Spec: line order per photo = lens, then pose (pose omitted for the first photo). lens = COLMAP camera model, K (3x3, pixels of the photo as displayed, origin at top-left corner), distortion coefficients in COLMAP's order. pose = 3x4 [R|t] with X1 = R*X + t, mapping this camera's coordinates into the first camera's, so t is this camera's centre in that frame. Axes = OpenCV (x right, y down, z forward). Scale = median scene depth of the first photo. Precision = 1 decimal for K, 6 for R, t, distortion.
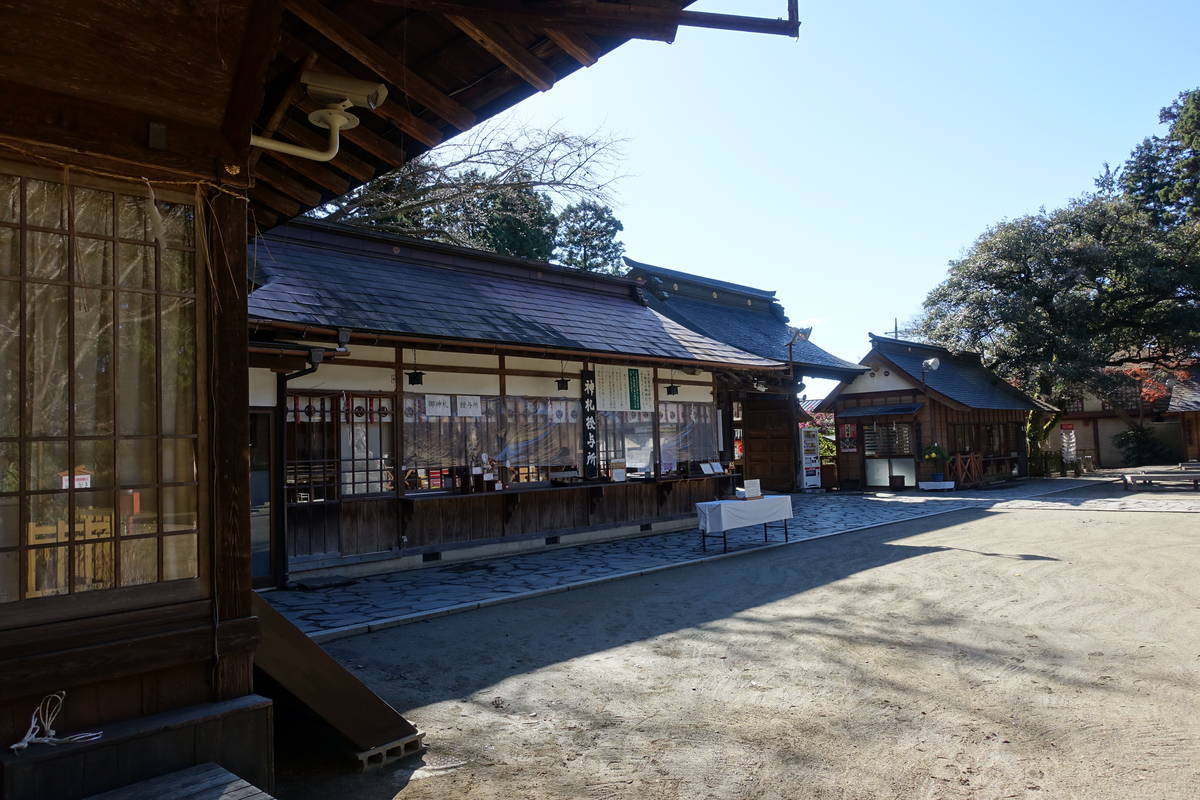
lens RADIAL K [[814.5, 0, 600.0], [0, 814.5, 400.0], [0, 0, 1]] dist [-0.001777, -0.005186]
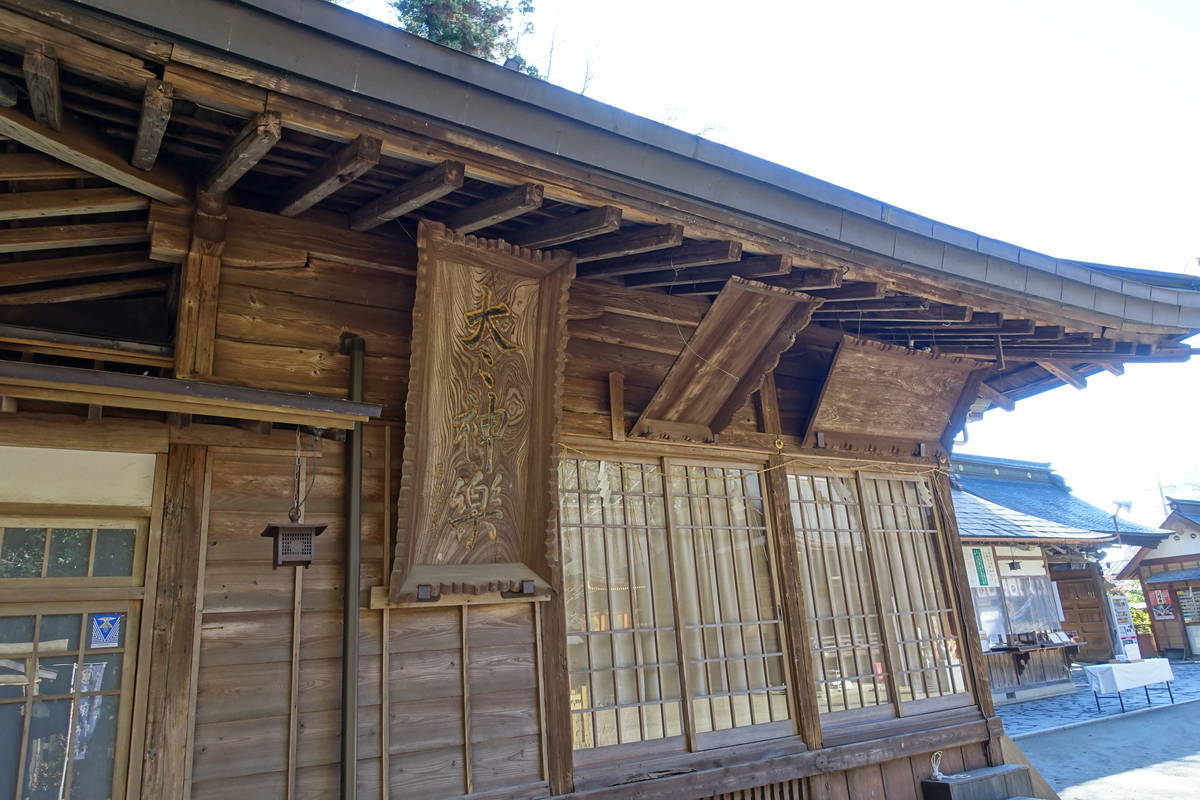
lens RADIAL K [[814.5, 0, 600.0], [0, 814.5, 400.0], [0, 0, 1]] dist [-0.001777, -0.005186]
pose [[0.971326, -0.097388, -0.216891, -0.189969], [0.047472, 0.973330, -0.224442, -0.009569], [0.232965, 0.207710, 0.950044, -0.229218]]
